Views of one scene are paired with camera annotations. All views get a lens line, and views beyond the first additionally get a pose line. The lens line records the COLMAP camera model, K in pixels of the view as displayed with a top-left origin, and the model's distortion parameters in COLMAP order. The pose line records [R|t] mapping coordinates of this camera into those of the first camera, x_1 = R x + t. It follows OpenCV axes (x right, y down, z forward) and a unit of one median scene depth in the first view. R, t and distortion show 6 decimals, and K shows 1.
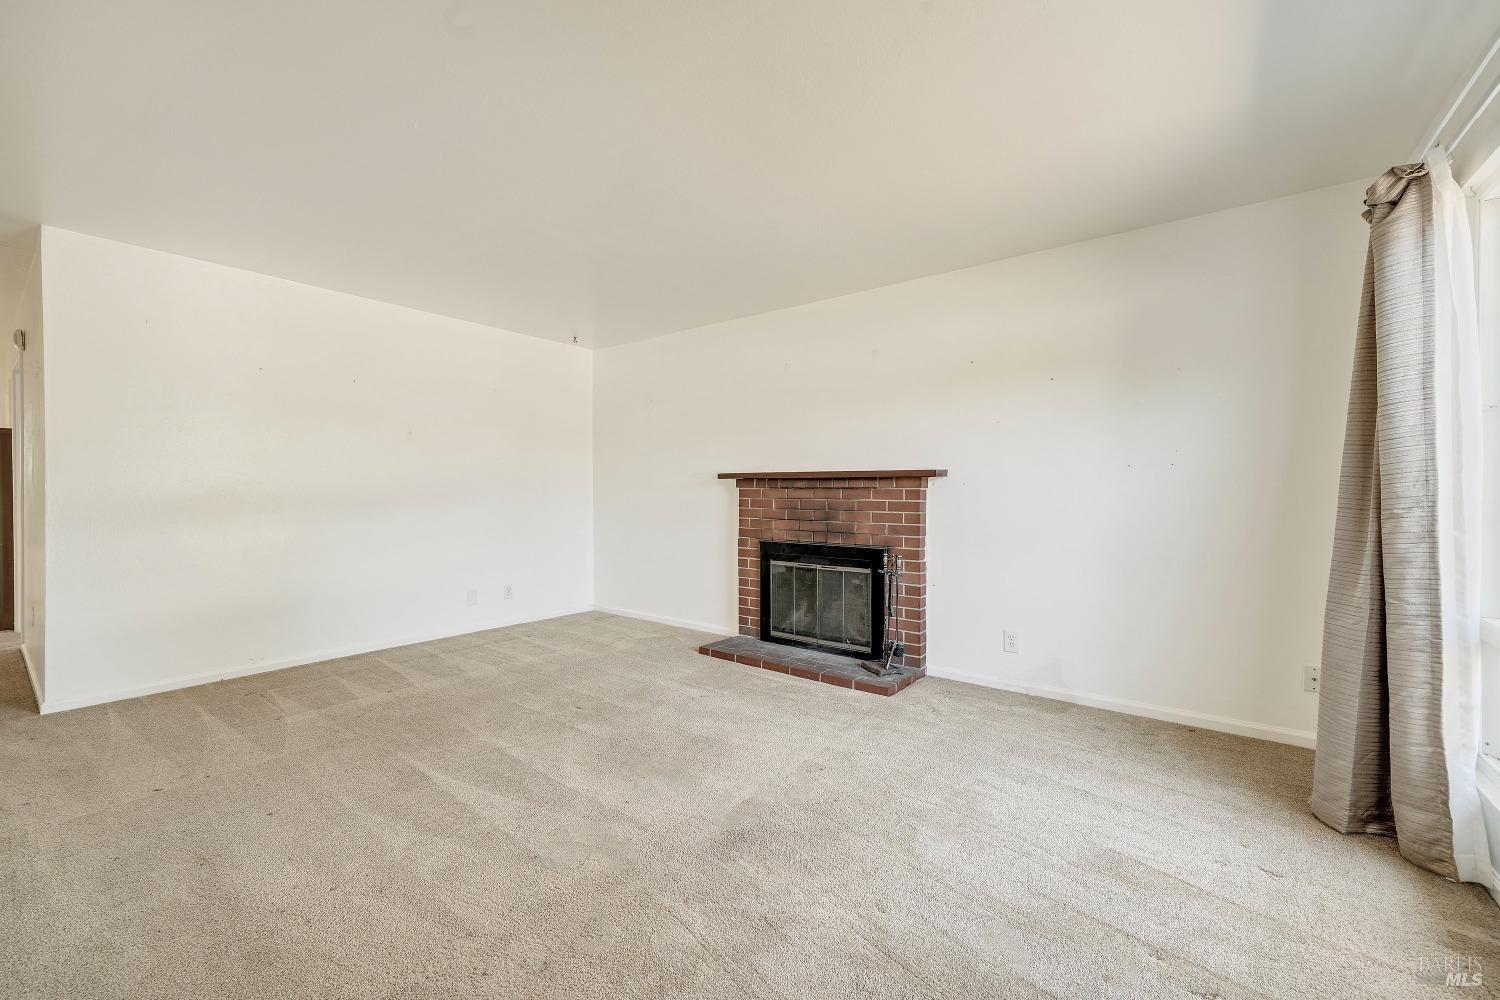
lens RADIAL K [[600.1, 0, 742.6], [0, 600.1, 493.3], [0, 0, 1]] dist [-0.005148, 0.000007]
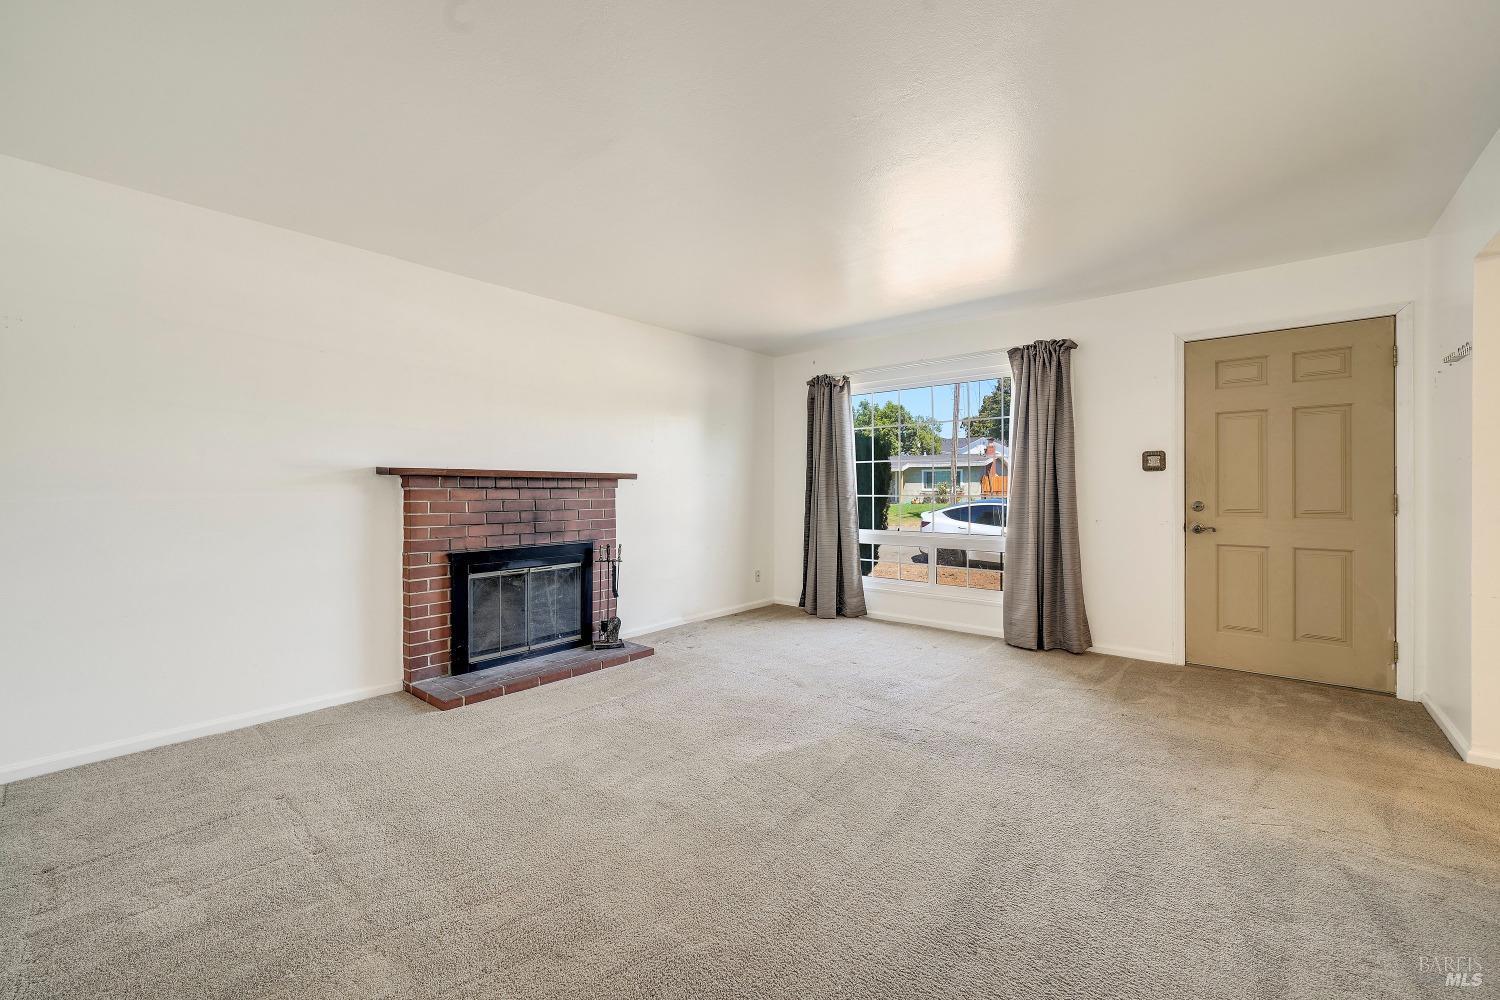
lens RADIAL K [[600.1, 0, 742.6], [0, 600.1, 493.3], [0, 0, 1]] dist [-0.005148, 0.000007]
pose [[0.056630, -0.007575, 0.998366, -0.796149], [0.005389, 0.999959, 0.007282, -0.005453], [-0.998381, 0.004968, 0.056669, 0.593408]]
